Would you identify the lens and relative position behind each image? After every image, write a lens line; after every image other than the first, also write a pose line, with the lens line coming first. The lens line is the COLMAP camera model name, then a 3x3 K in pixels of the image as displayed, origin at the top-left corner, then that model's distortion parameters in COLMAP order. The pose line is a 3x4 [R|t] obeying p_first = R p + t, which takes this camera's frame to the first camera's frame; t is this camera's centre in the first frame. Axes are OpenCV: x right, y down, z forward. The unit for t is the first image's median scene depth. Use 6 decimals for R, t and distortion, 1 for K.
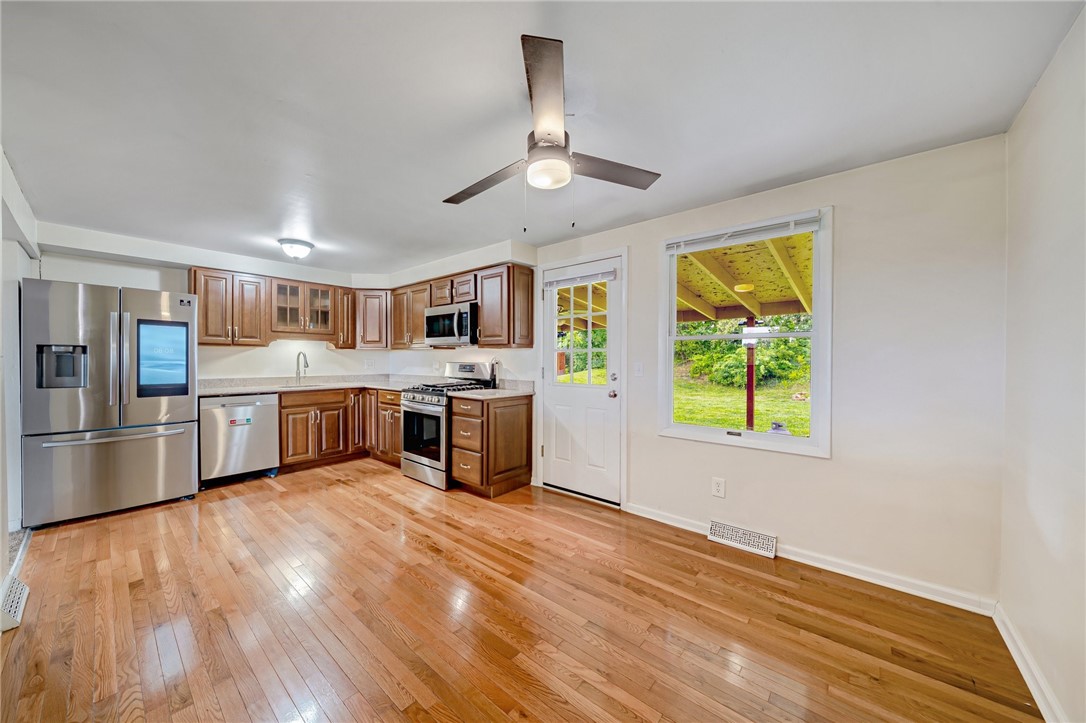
lens RADIAL K [[376.9, 0, 537.8], [0, 376.9, 366.2], [0, 0, 1]] dist [-0.000385, -0.000130]
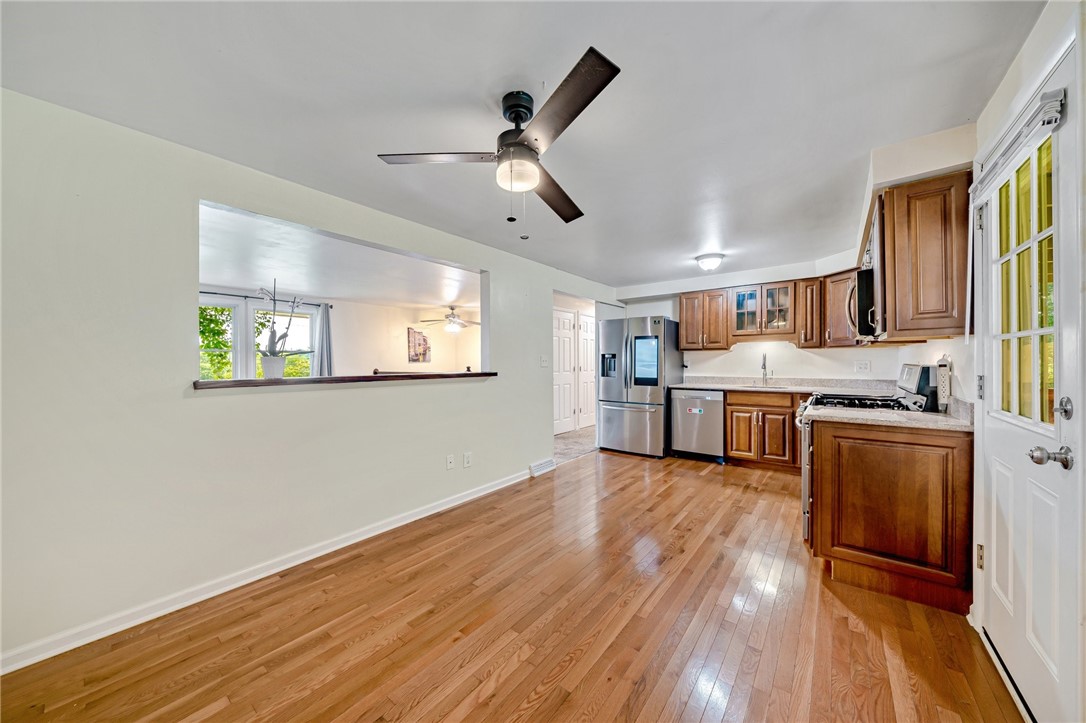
lens RADIAL K [[376.9, 0, 537.8], [0, 376.9, 366.2], [0, 0, 1]] dist [-0.000385, -0.000130]
pose [[0.045391, 0.008672, -0.998932, 0.431536], [-0.012329, 0.999891, 0.008120, -0.004975], [0.998893, 0.011947, 0.045493, 0.420665]]
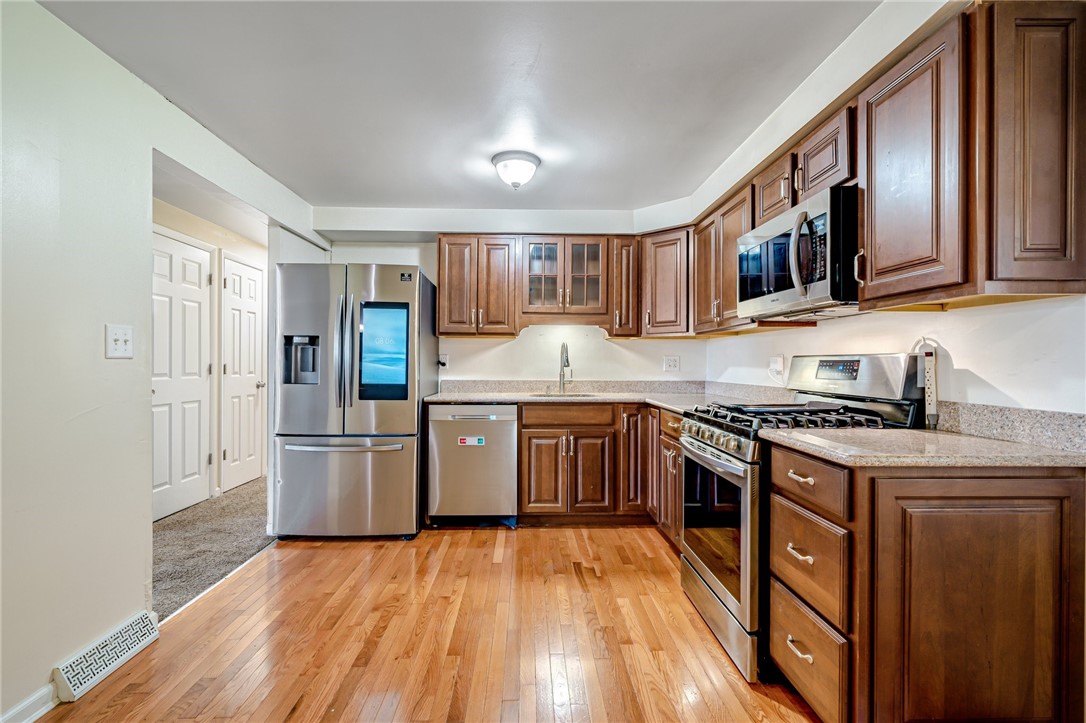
lens RADIAL K [[499.4, 0, 541.8], [0, 499.4, 363.7], [0, 0, 1]] dist [0.000643, 0.000011]
pose [[0.676957, 0.000044, -0.736023, -0.014165], [-0.014904, 0.999796, -0.013648, 0.012592], [0.735872, 0.020209, 0.676819, 0.462954]]
